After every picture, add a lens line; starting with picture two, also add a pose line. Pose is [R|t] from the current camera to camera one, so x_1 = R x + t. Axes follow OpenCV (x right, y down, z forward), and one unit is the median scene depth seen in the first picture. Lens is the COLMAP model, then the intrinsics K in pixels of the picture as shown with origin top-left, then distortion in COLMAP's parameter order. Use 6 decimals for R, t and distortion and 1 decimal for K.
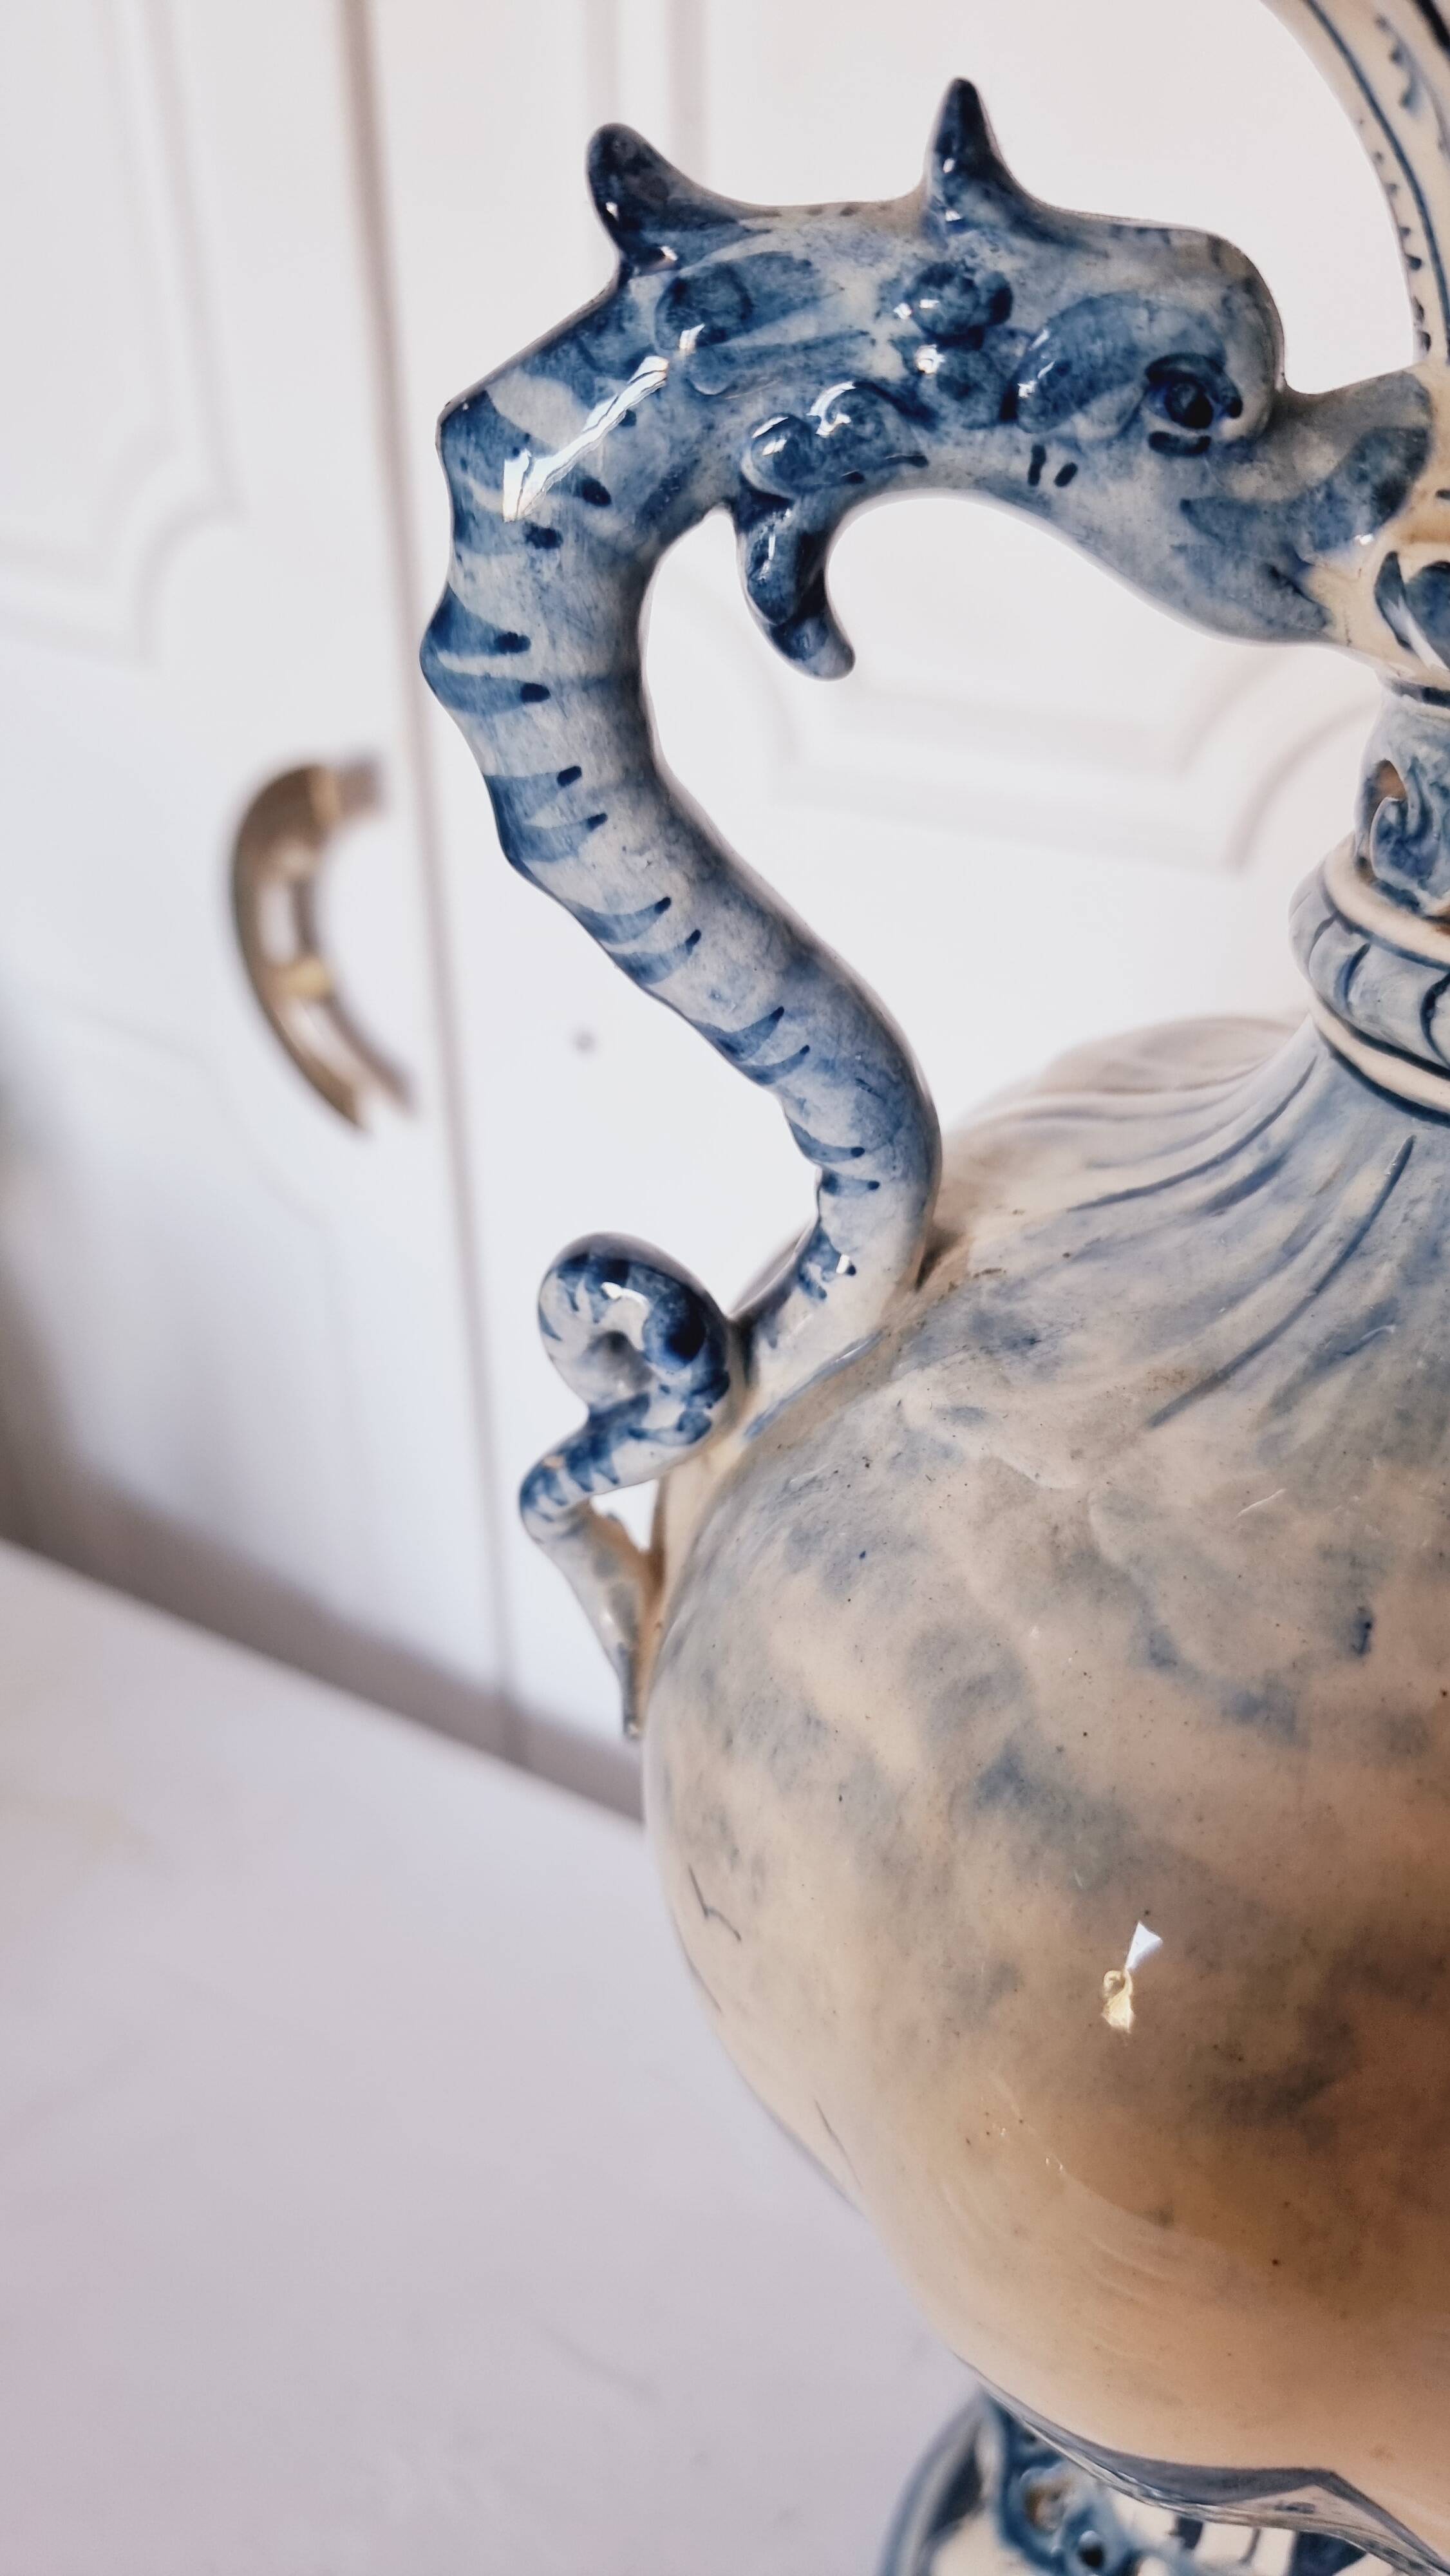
lens RADIAL K [[1926.1, 0, 734.5], [0, 1926.1, 1289.4], [0, 0, 1]] dist [-0.005305, -0.004146]
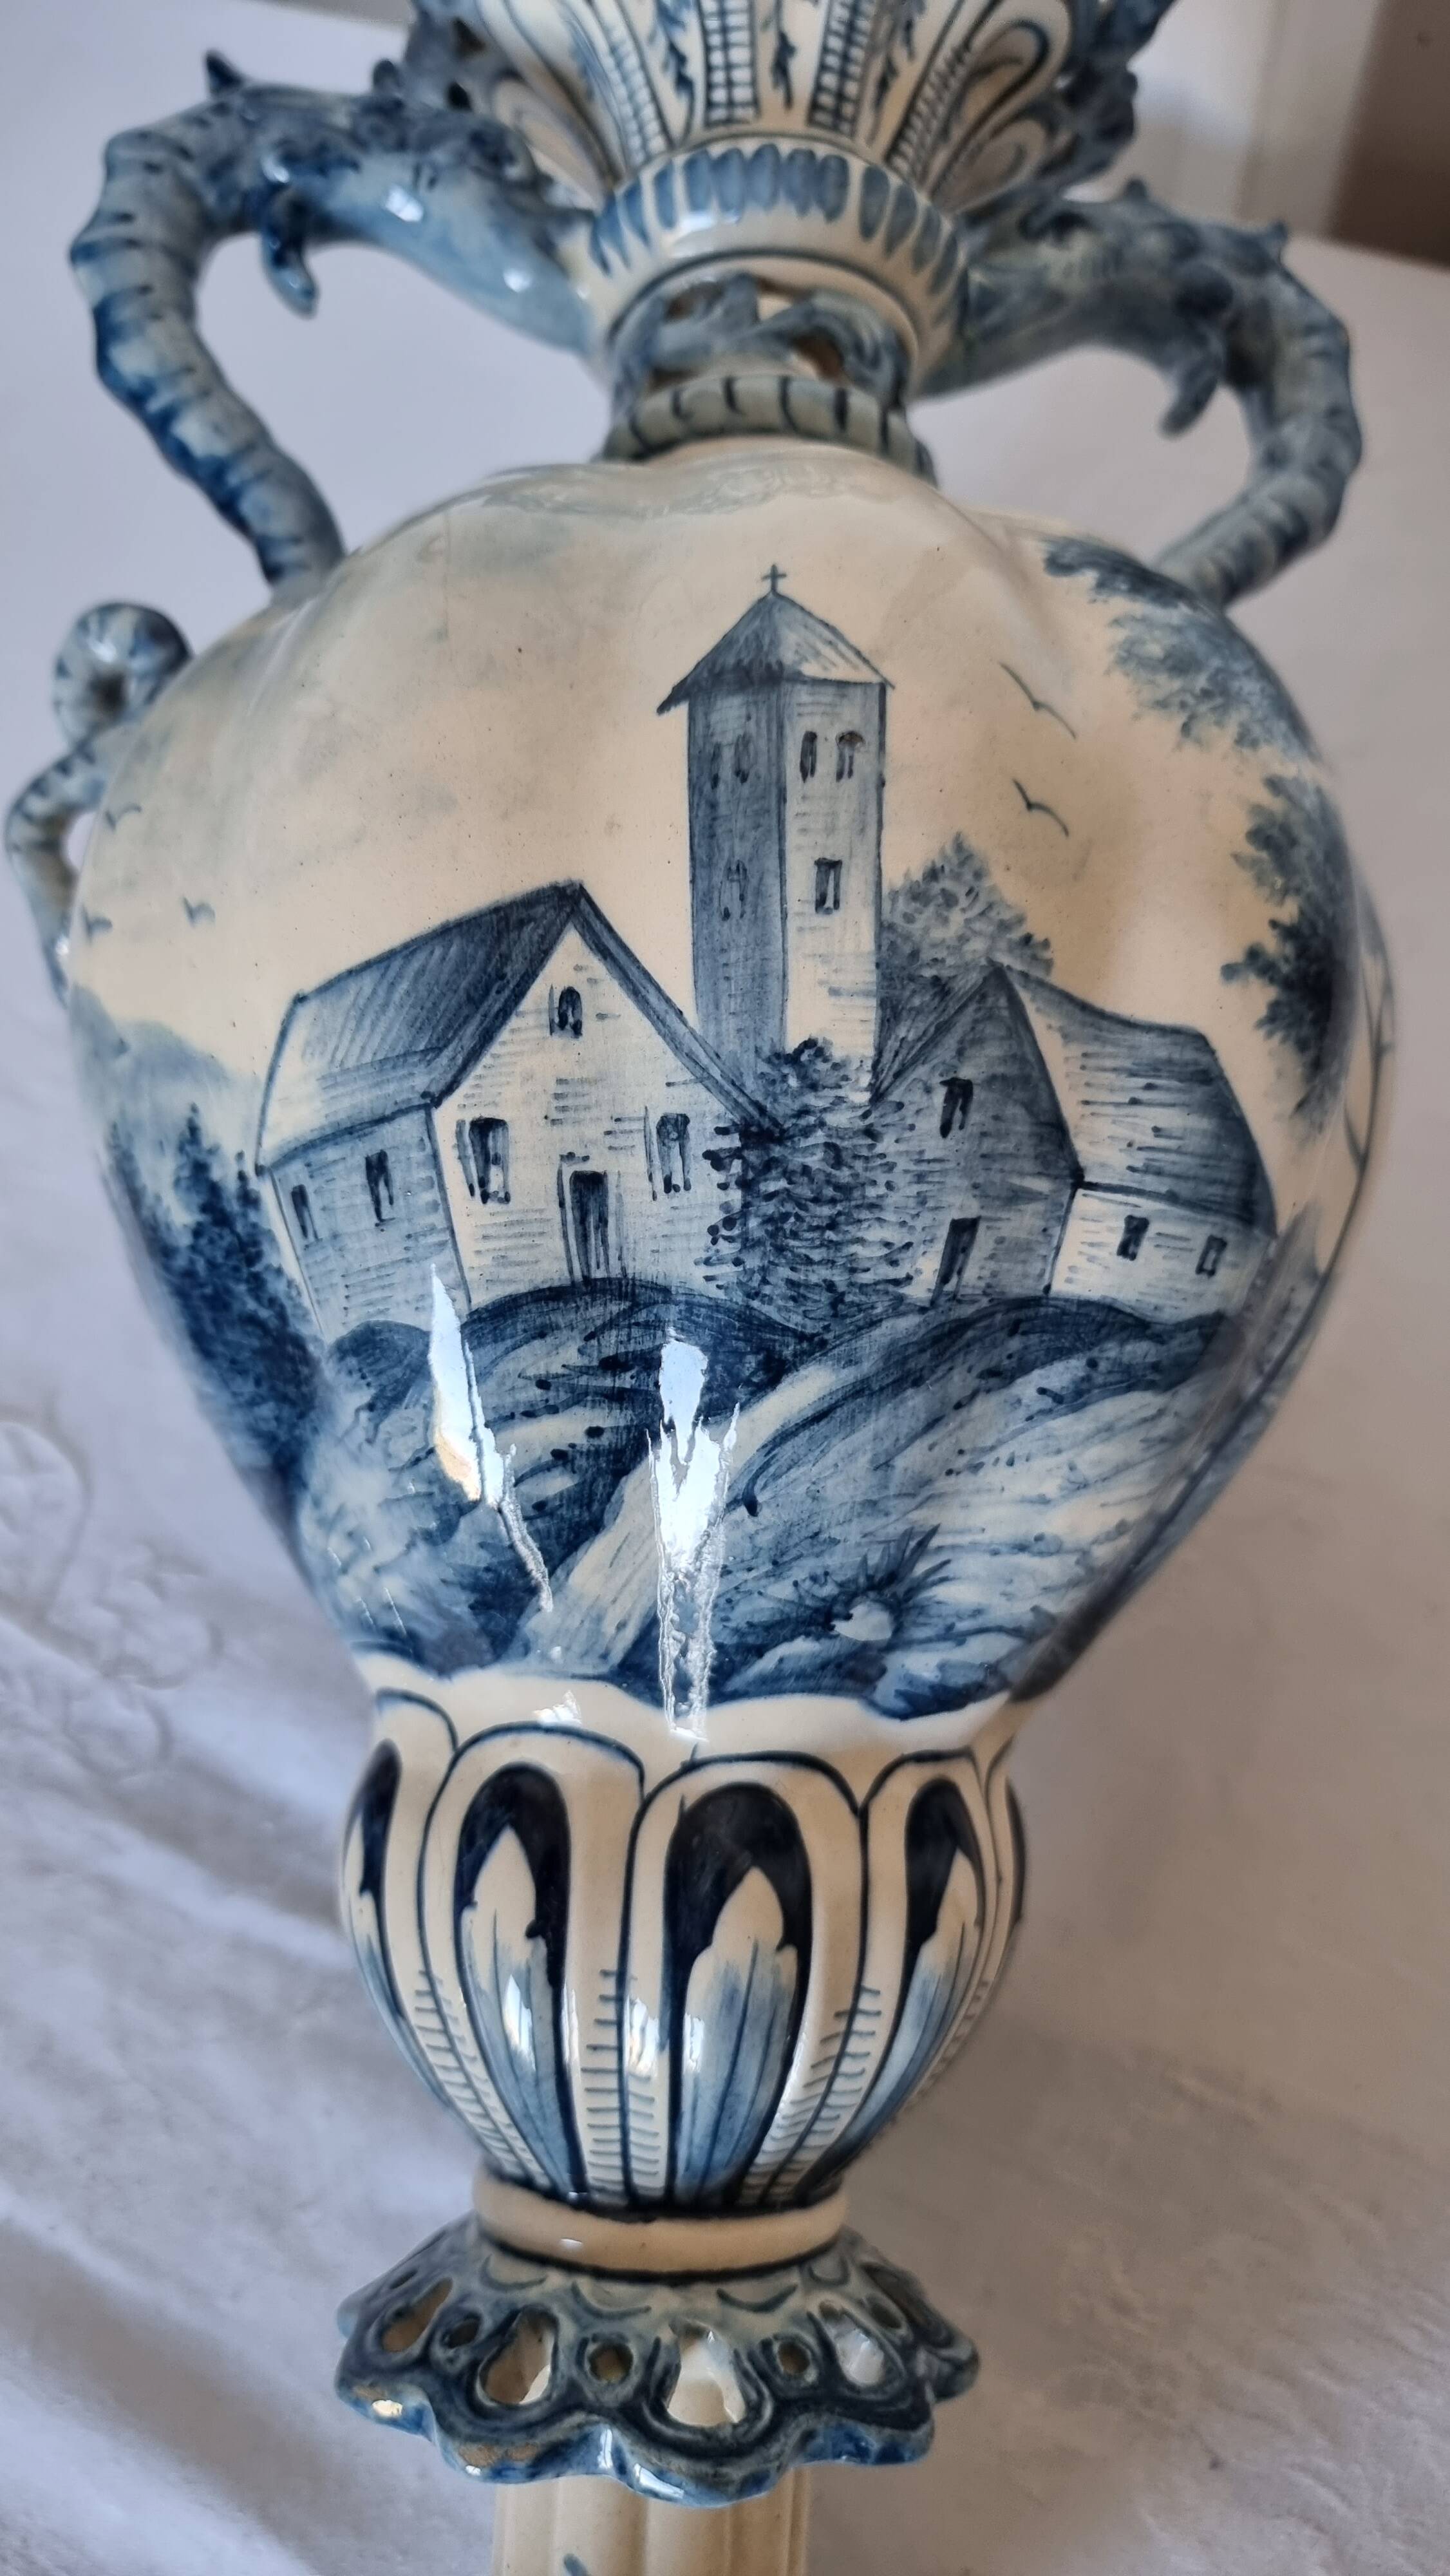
lens RADIAL K [[1894.9, 0, 721.8], [0, 1894.9, 1281.8], [0, 0, 1]] dist [-0.010656, -0.005500]
pose [[0.977751, 0.097525, 0.185717, 0.210419], [0.054532, 0.736738, -0.673976, 1.702944], [-0.202555, 0.669108, 0.715028, 0.301634]]
